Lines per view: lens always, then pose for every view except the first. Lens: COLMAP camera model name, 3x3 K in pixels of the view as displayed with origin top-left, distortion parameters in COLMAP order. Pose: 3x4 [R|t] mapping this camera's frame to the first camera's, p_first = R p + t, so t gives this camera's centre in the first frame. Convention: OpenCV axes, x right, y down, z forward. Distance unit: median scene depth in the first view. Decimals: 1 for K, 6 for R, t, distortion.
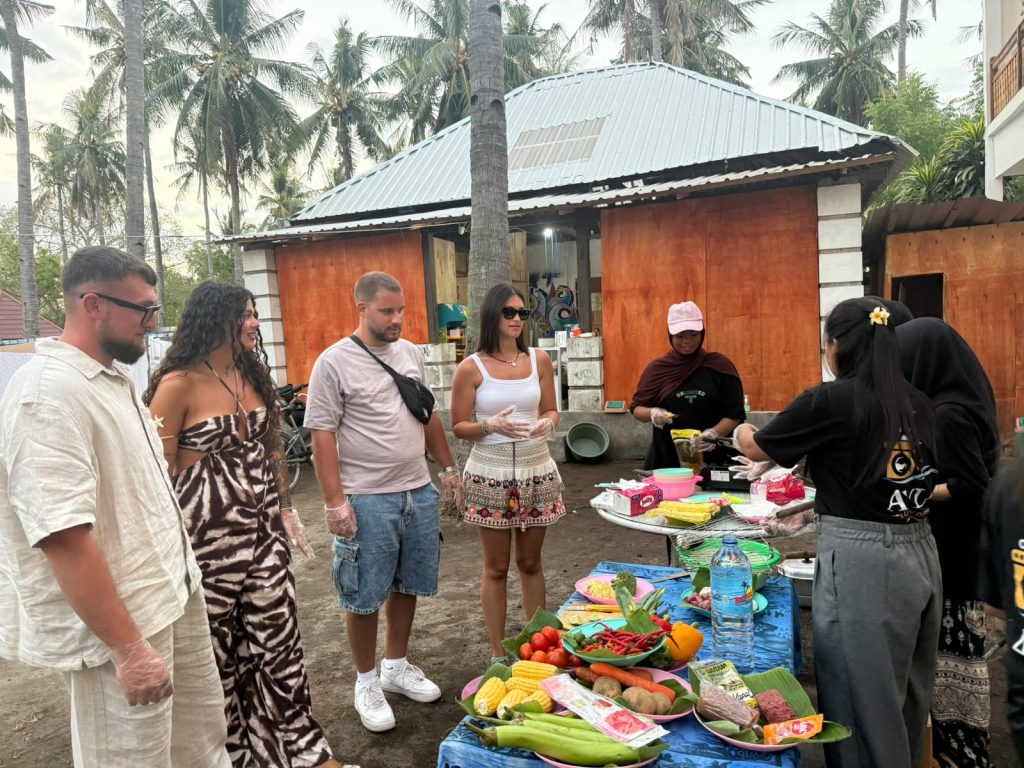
lens RADIAL K [[730.0, 0, 502.3], [0, 730.0, 391.0], [0, 0, 1]] dist [0.020360, -0.030013]
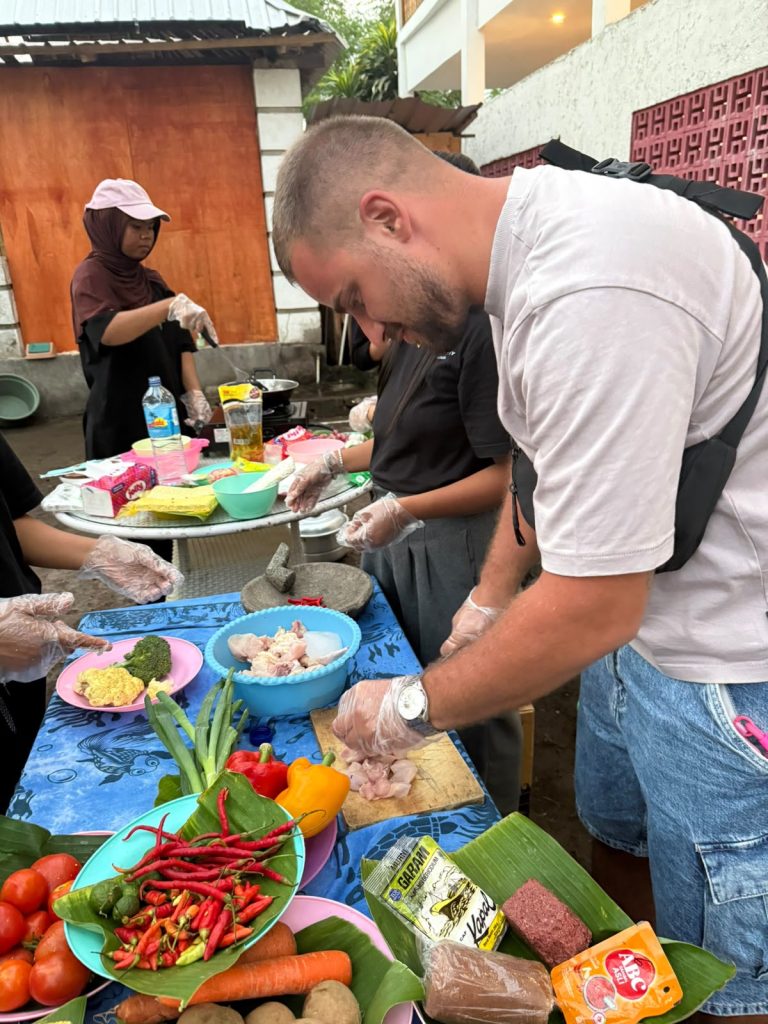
lens RADIAL K [[730.0, 0, 385.8], [0, 730.0, 511.6], [0, 0, 1]] dist [0.020360, -0.030013]
pose [[0.826593, -0.185455, 0.531367, 0.009228], [0.050052, 0.964631, 0.258808, 0.003011], [-0.560570, -0.187333, 0.806639, 0.102323]]
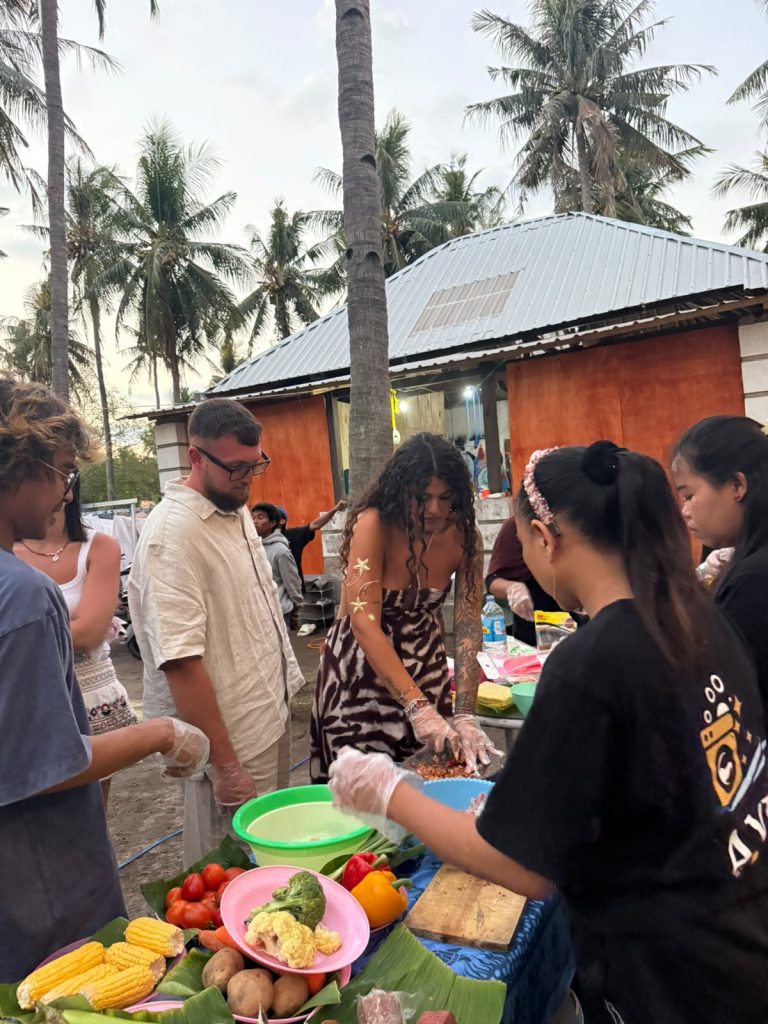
lens RADIAL K [[730.0, 0, 384.3], [0, 730.0, 525.5], [0, 0, 1]] dist [0.020360, -0.030013]
pose [[0.994107, -0.030324, -0.104072, 0.059334], [0.025416, 0.998516, -0.048162, 0.002423], [0.105378, 0.045234, 0.993403, 0.043823]]
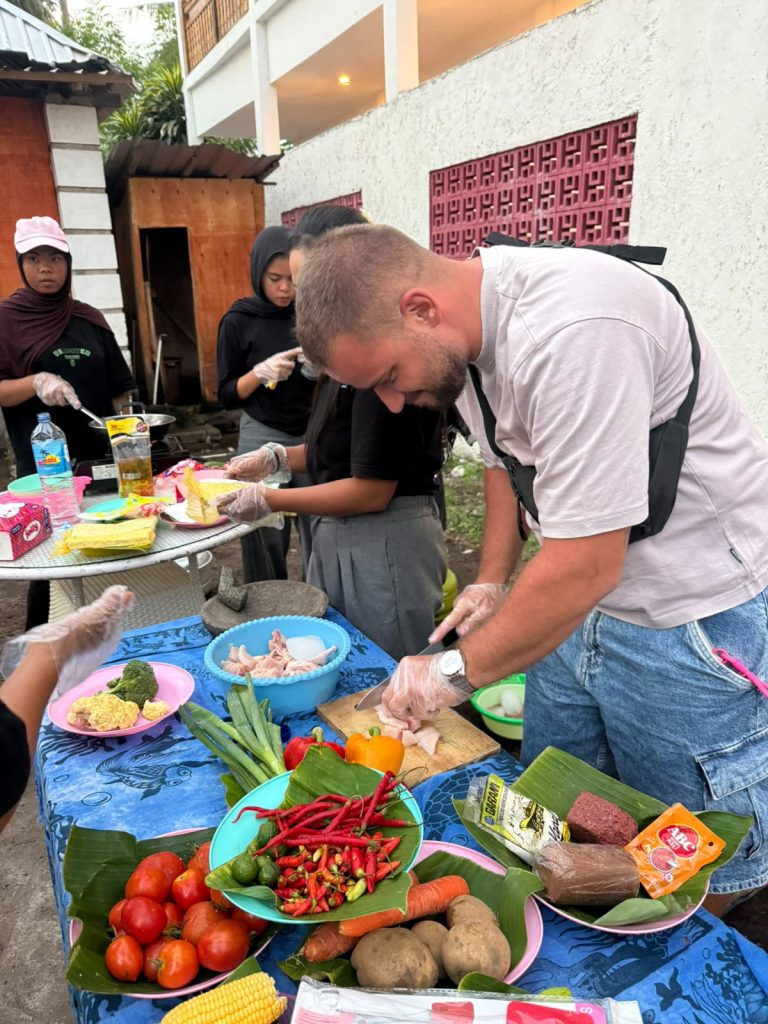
lens RADIAL K [[730.0, 0, 386.4], [0, 730.0, 515.1], [0, 0, 1]] dist [0.020360, -0.030013]
pose [[0.634735, -0.208731, 0.744005, -0.022520], [0.055577, 0.972664, 0.225467, 0.003881], [-0.770729, -0.101762, 0.628984, 0.112393]]
